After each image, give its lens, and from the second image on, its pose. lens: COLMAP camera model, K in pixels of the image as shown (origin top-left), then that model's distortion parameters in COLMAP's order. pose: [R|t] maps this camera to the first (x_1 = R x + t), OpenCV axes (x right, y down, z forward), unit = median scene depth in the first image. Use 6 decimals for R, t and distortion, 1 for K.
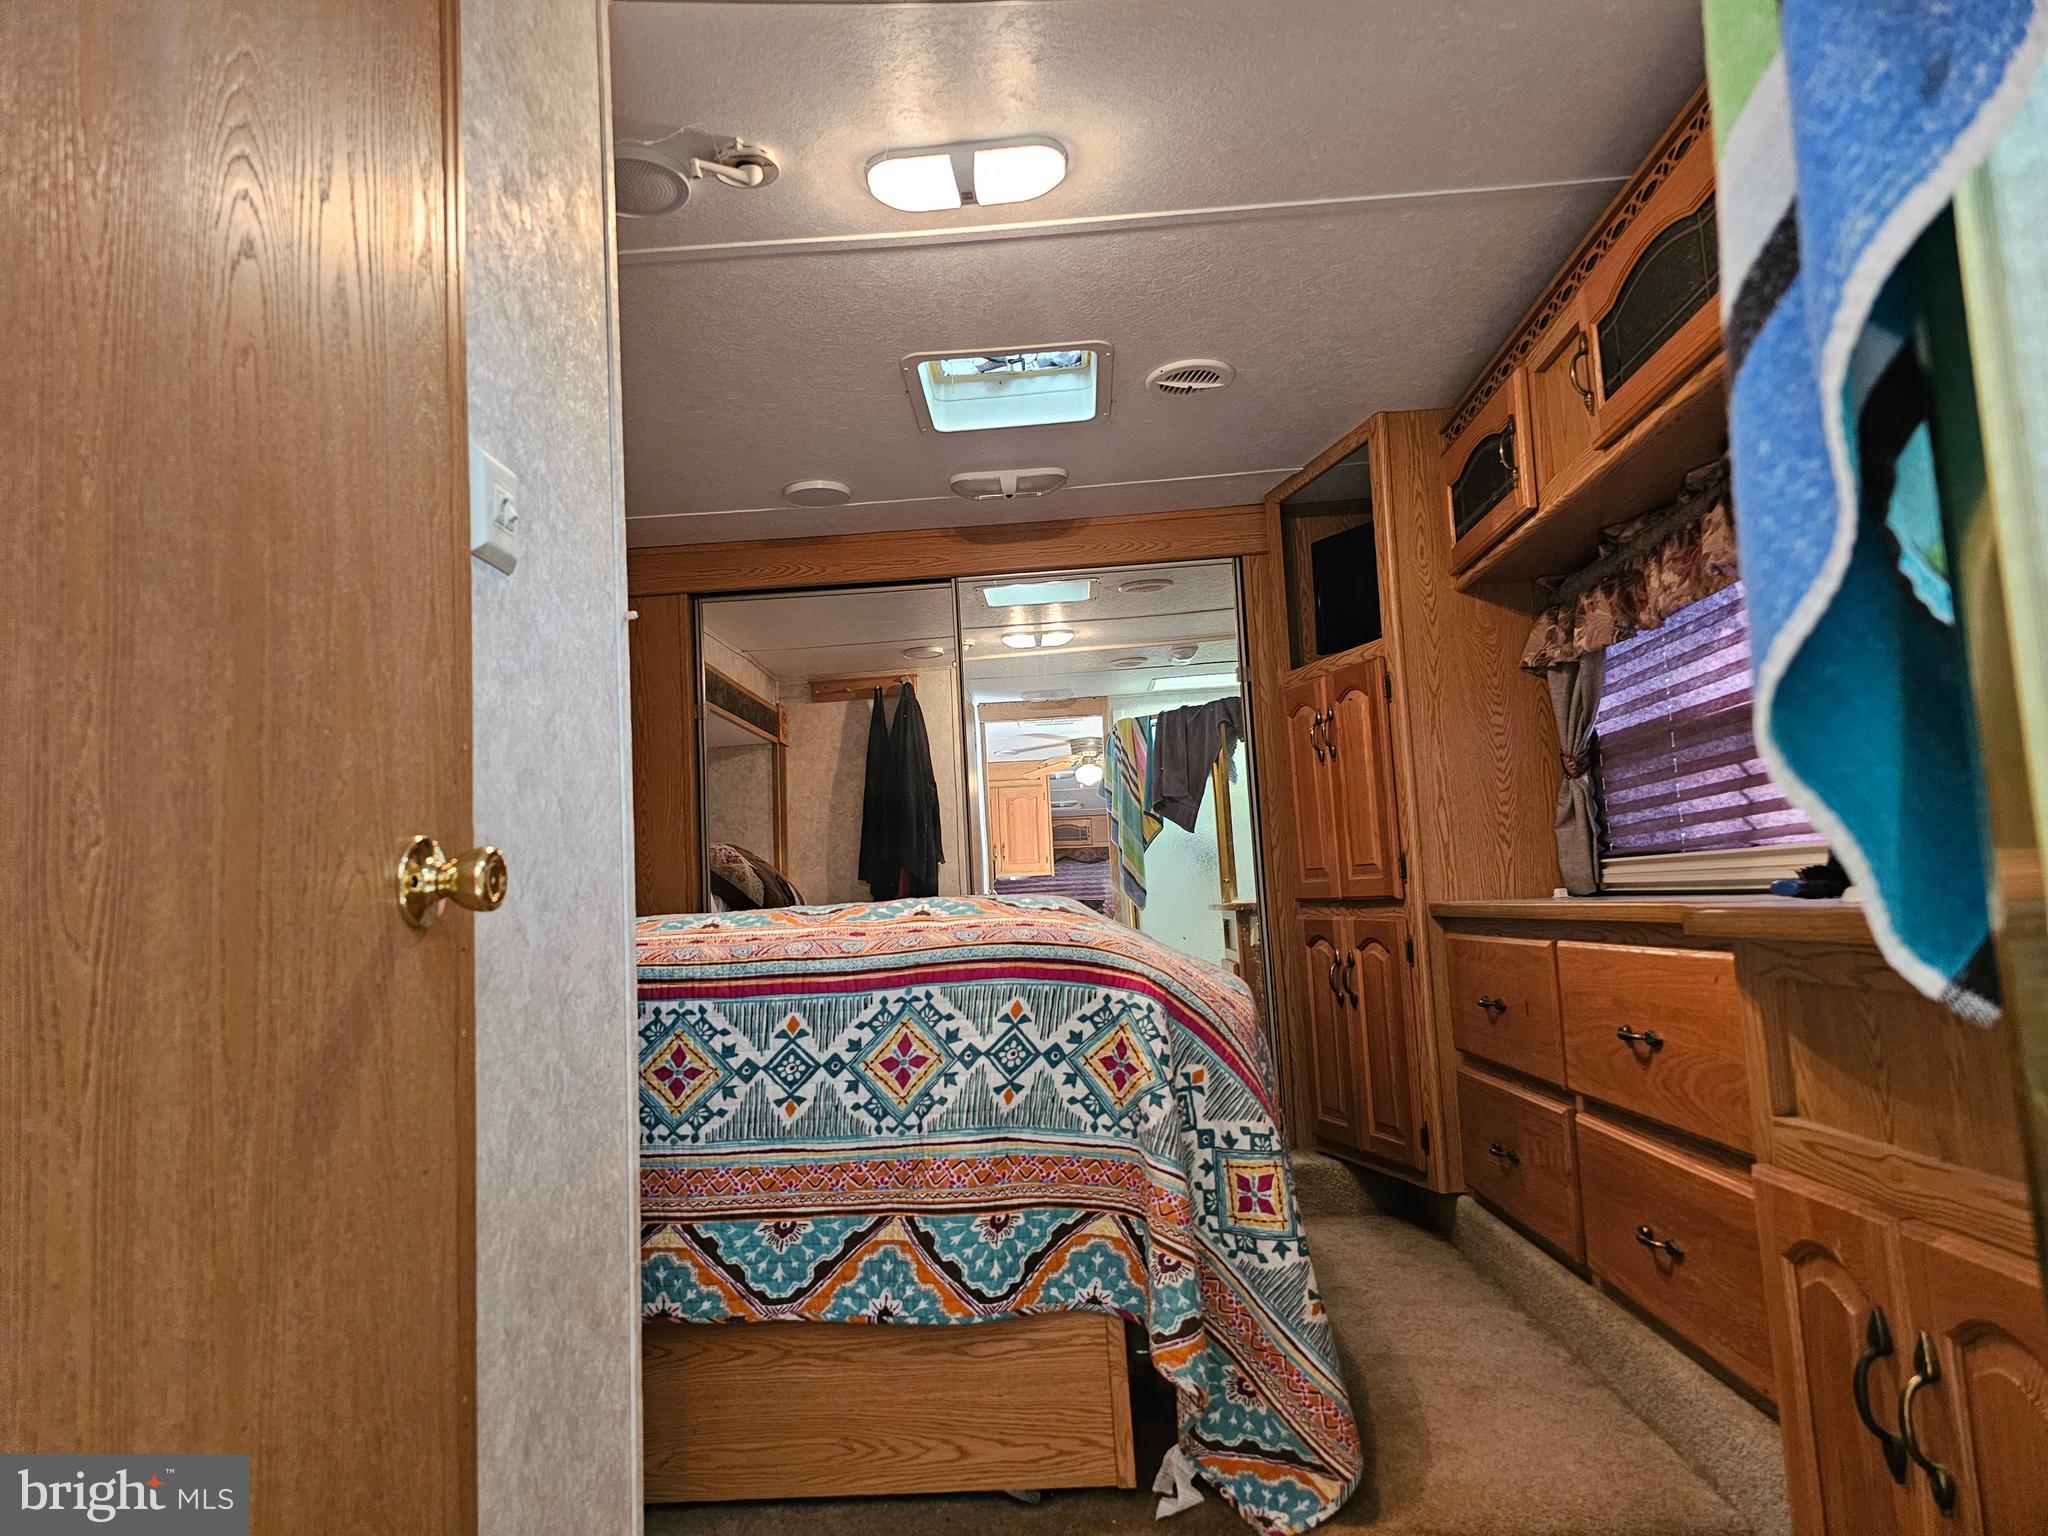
lens RADIAL K [[1366.5, 0, 1012.0], [0, 1366.5, 787.7], [0, 0, 1]] dist [0.050482, -0.047950]
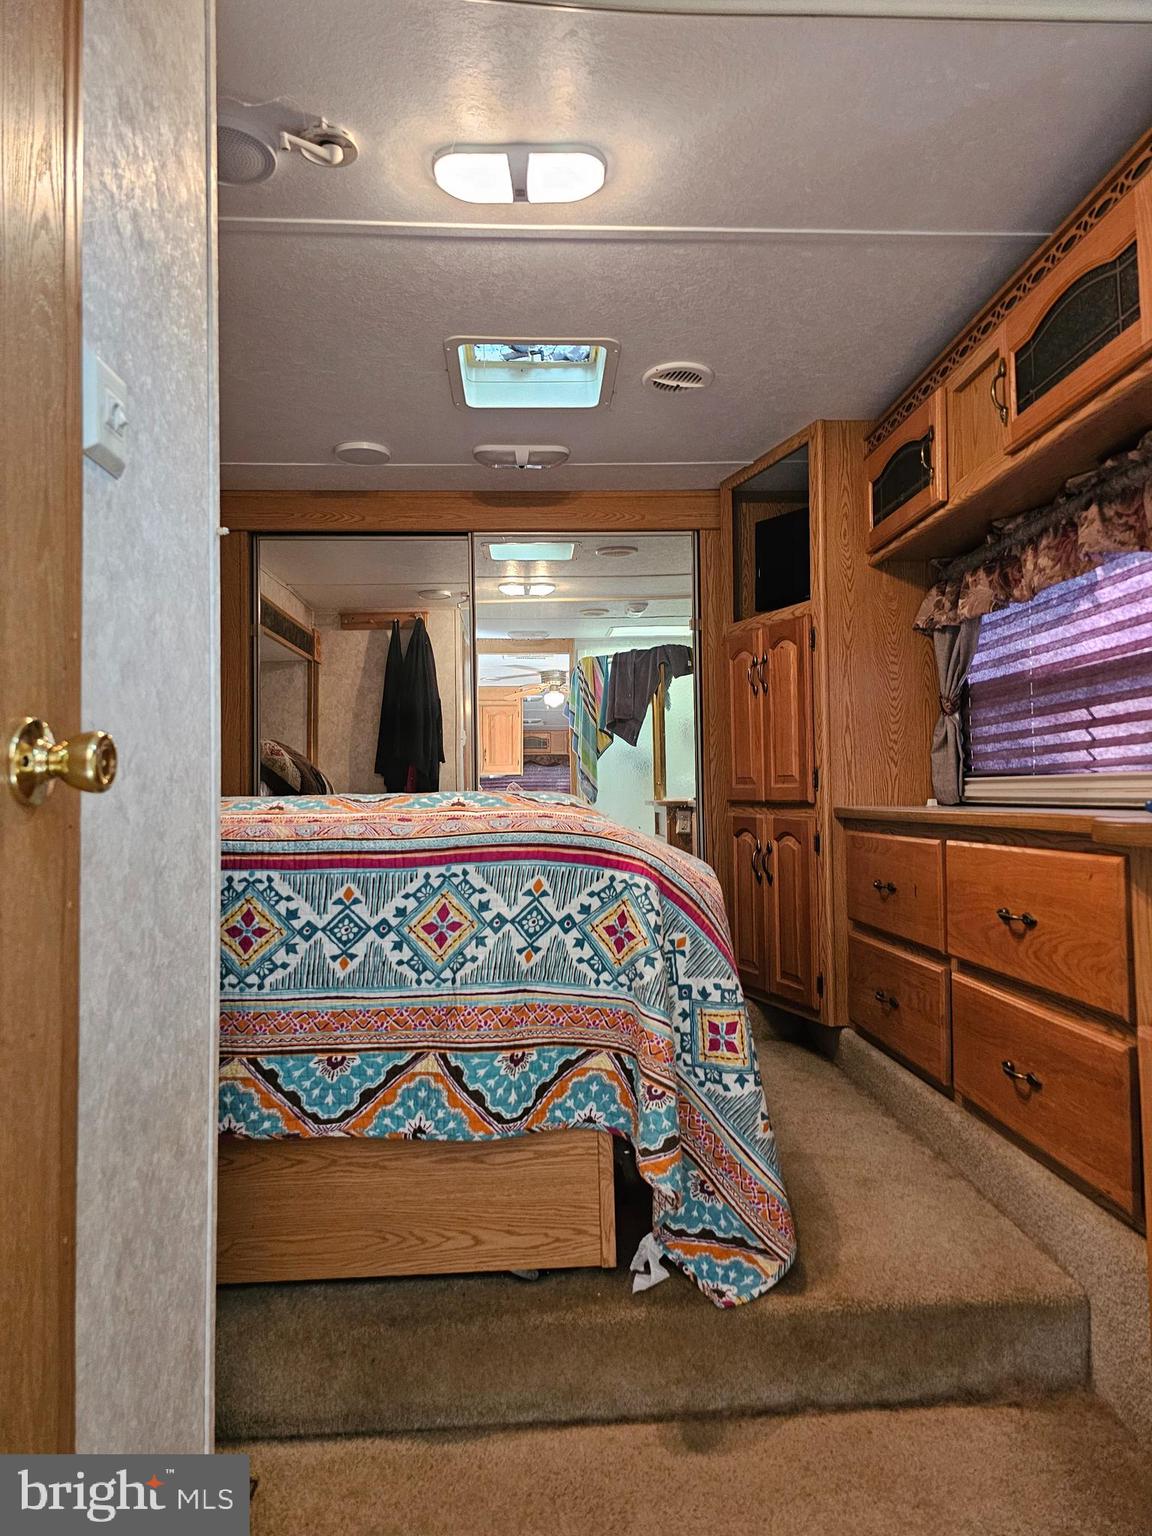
lens RADIAL K [[1024.8, 0, 590.4], [0, 1024.8, 764.6], [0, 0, 1]] dist [0.050482, -0.047950]
pose [[0.993317, 0.037786, 0.109058, -0.052528], [-0.043588, 0.997731, 0.051319, 0.006593], [-0.106871, -0.055730, 0.992710, 0.098254]]
